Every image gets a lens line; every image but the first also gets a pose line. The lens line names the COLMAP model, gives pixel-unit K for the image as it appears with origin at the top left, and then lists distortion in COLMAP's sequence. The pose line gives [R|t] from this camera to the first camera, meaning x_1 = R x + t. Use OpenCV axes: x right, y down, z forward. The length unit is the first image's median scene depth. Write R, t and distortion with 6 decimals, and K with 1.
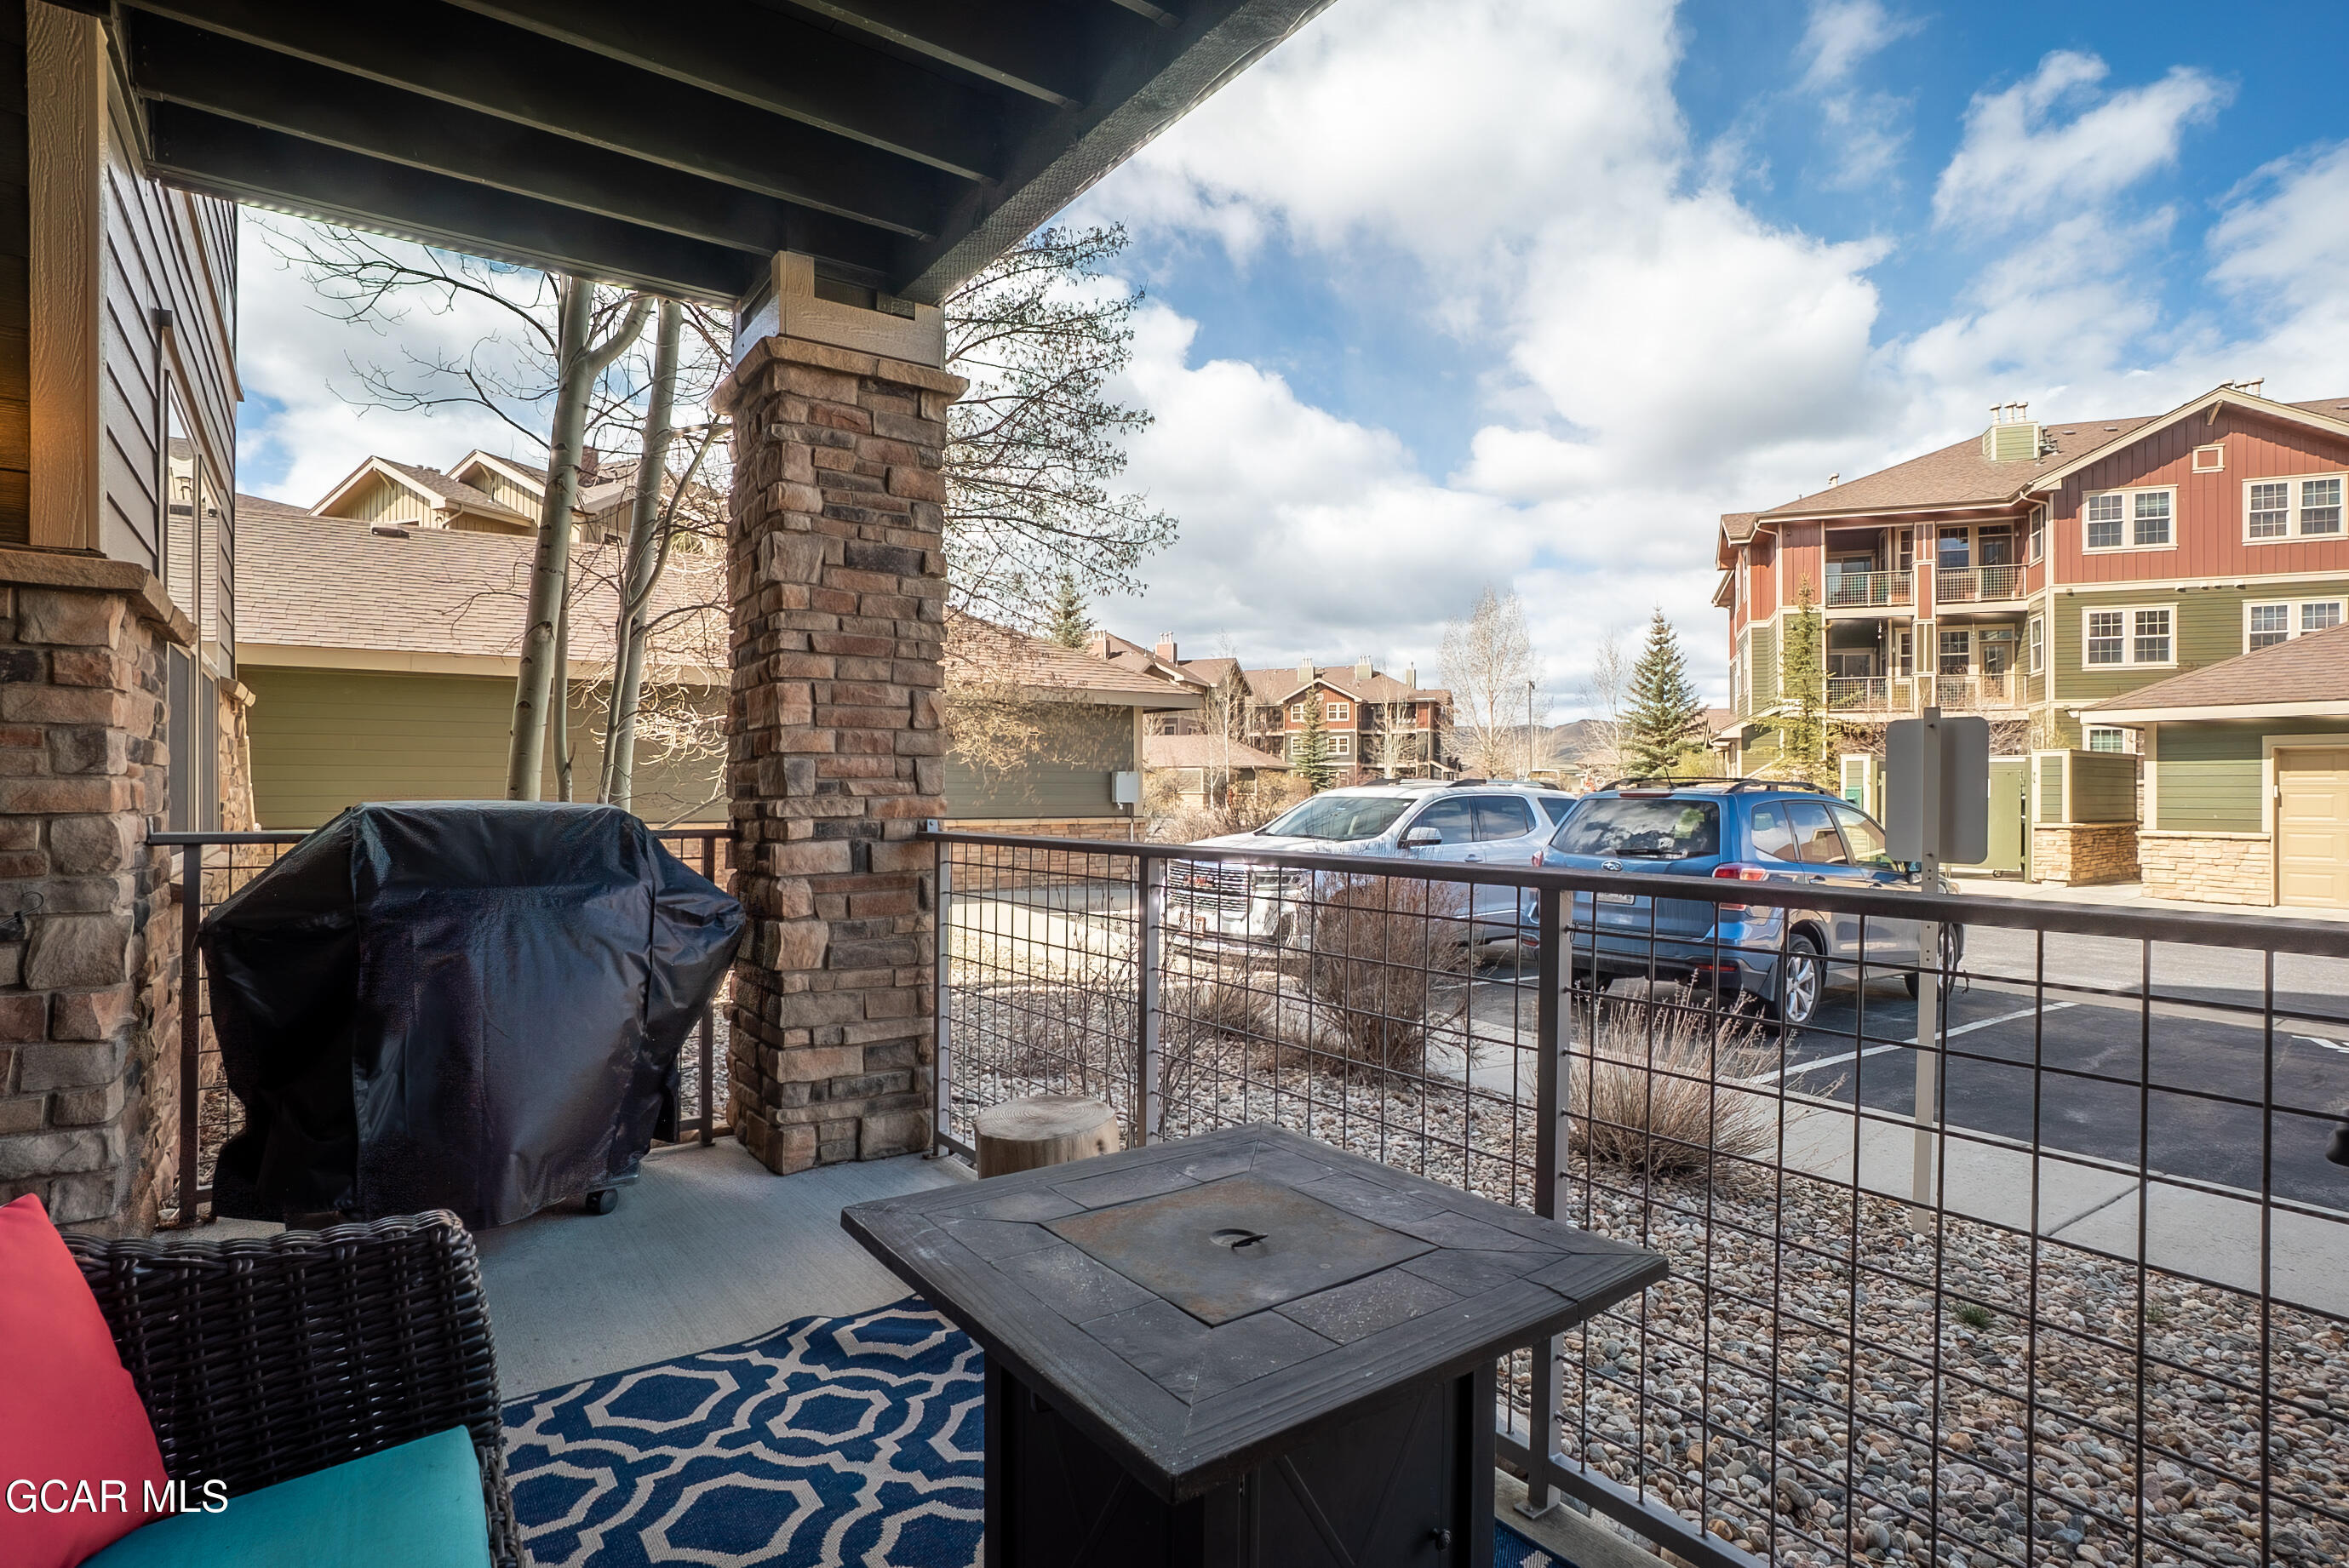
lens RADIAL K [[1174.8, 0, 1169.8], [0, 1174.8, 791.4], [0, 0, 1]] dist [-0.006087, -0.000564]
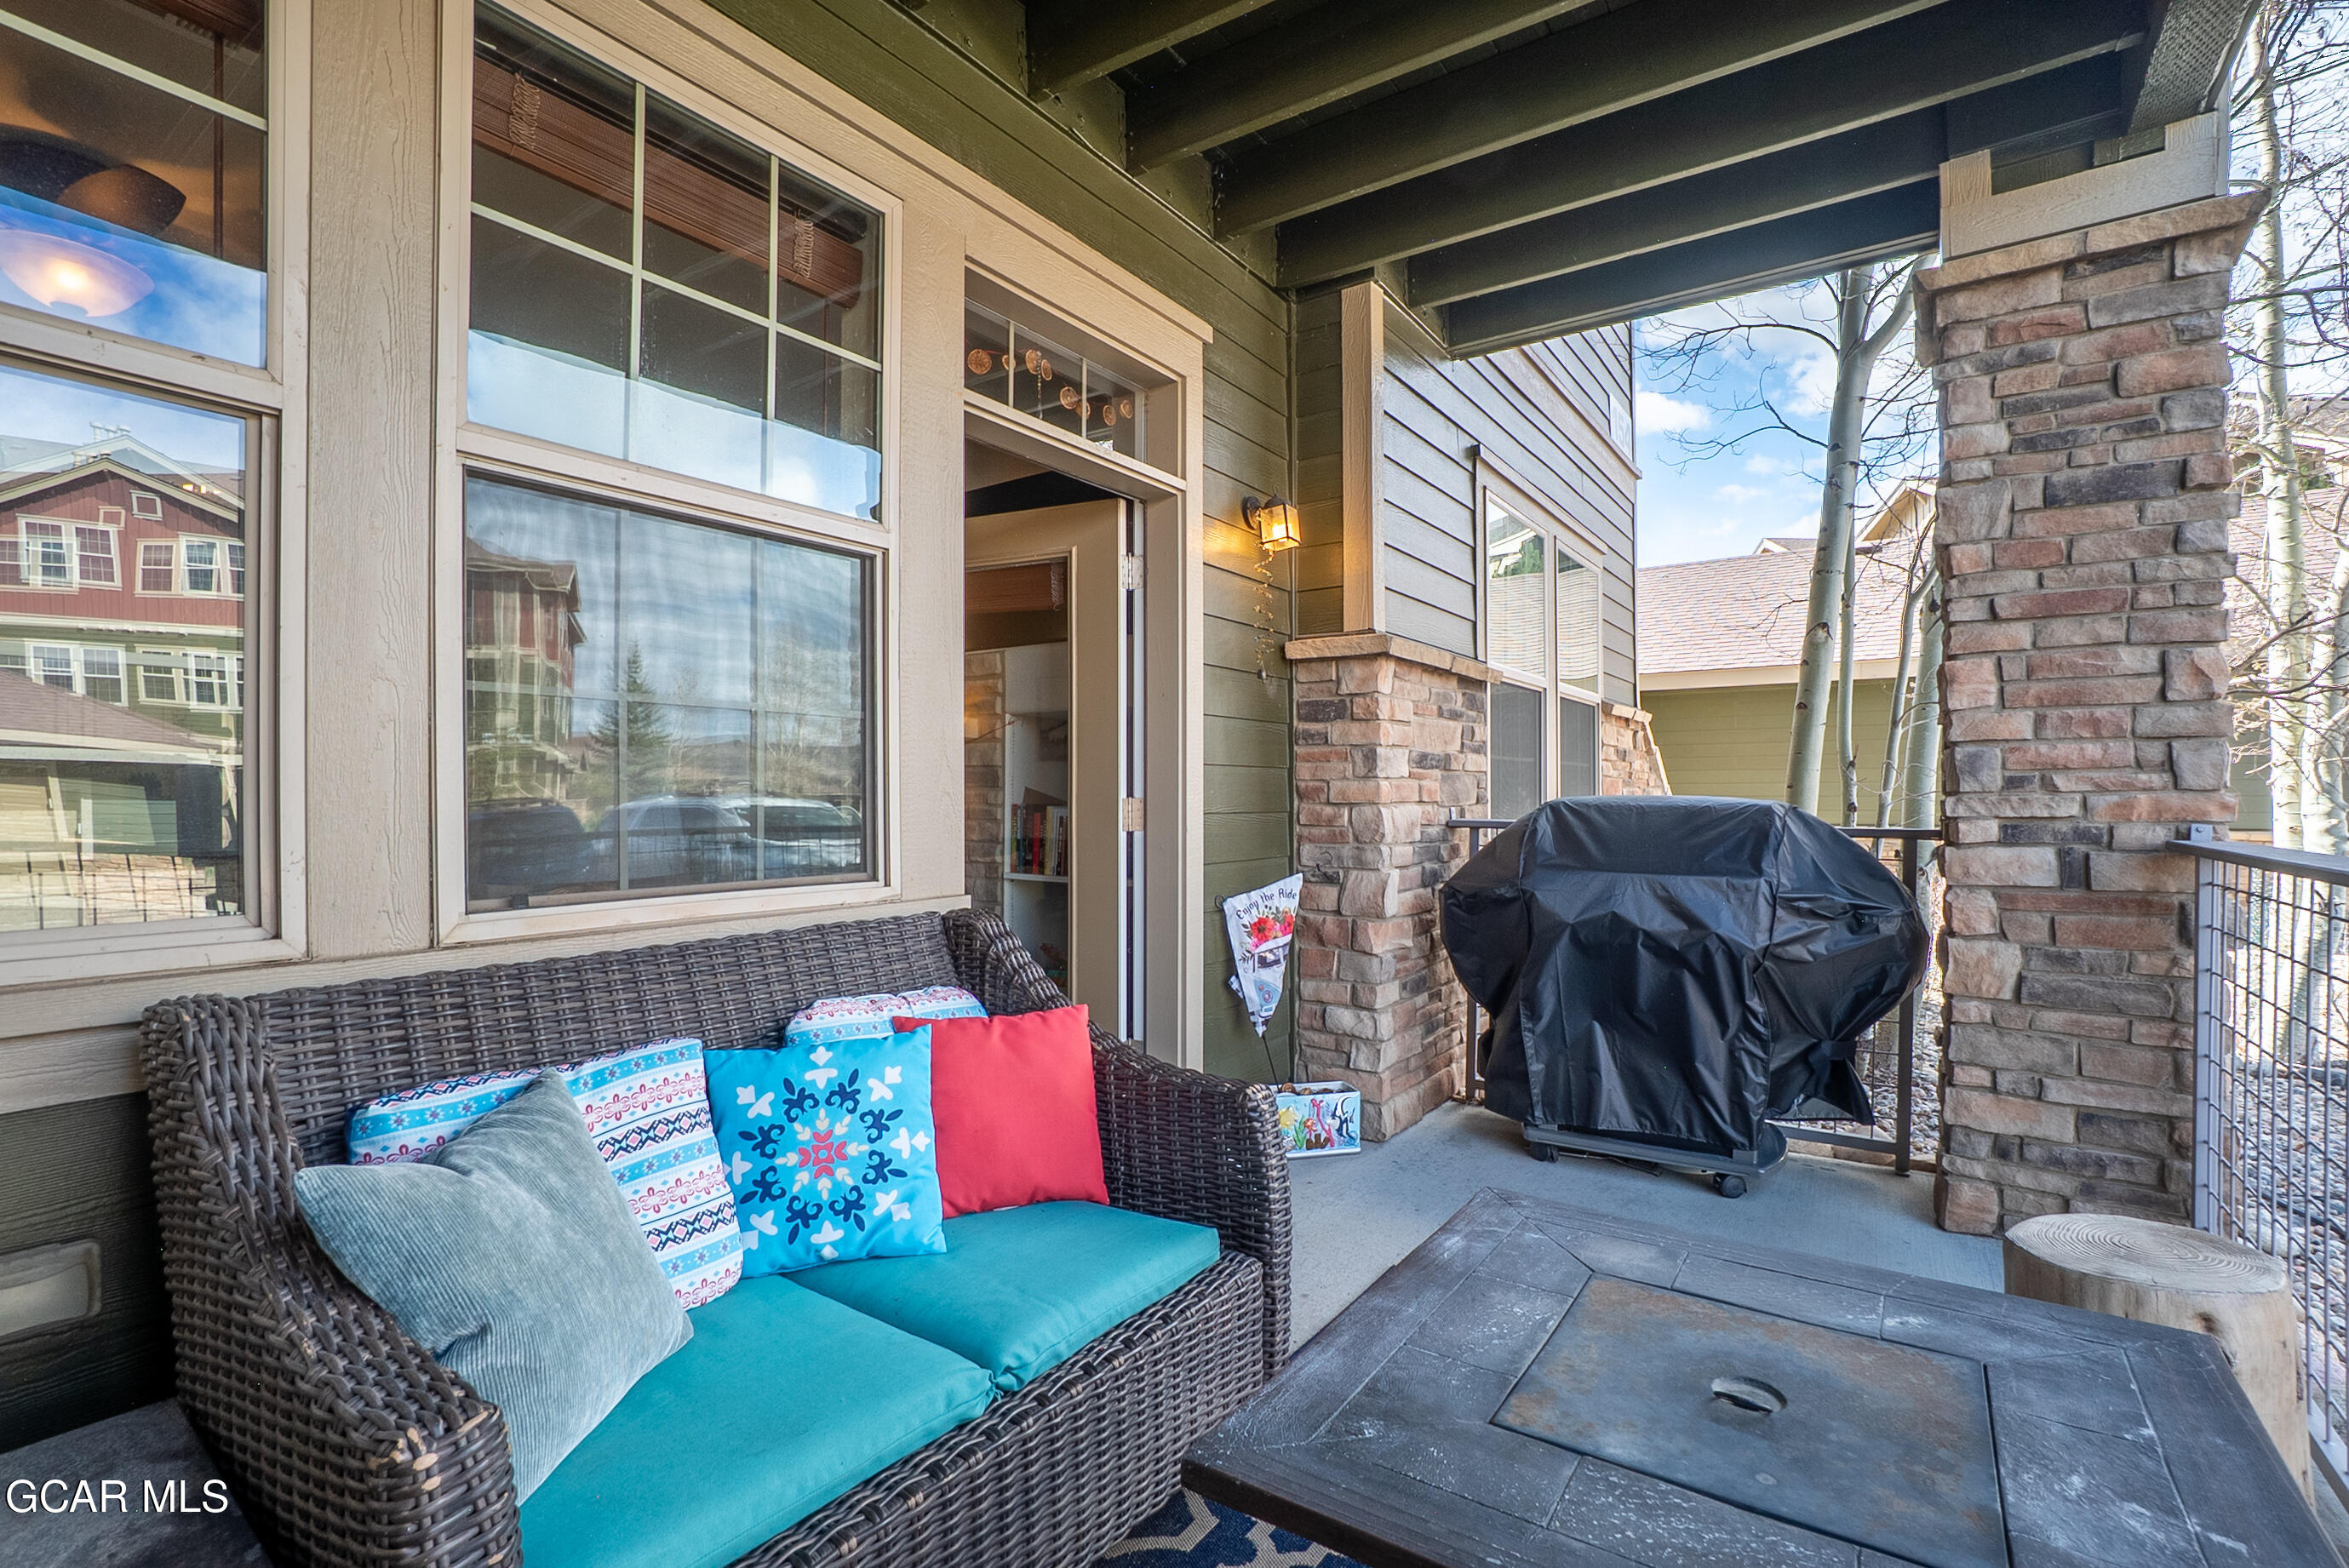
lens RADIAL K [[1113.0, 0, 1173.0], [0, 1113.0, 788.0], [0, 0, 1]] dist [0.003170, 0.002094]
pose [[0.358991, -0.005817, -0.933323, 0.223713], [0.001474, 0.999983, -0.005666, 0.004634], [0.933340, 0.000658, 0.358993, 0.165258]]
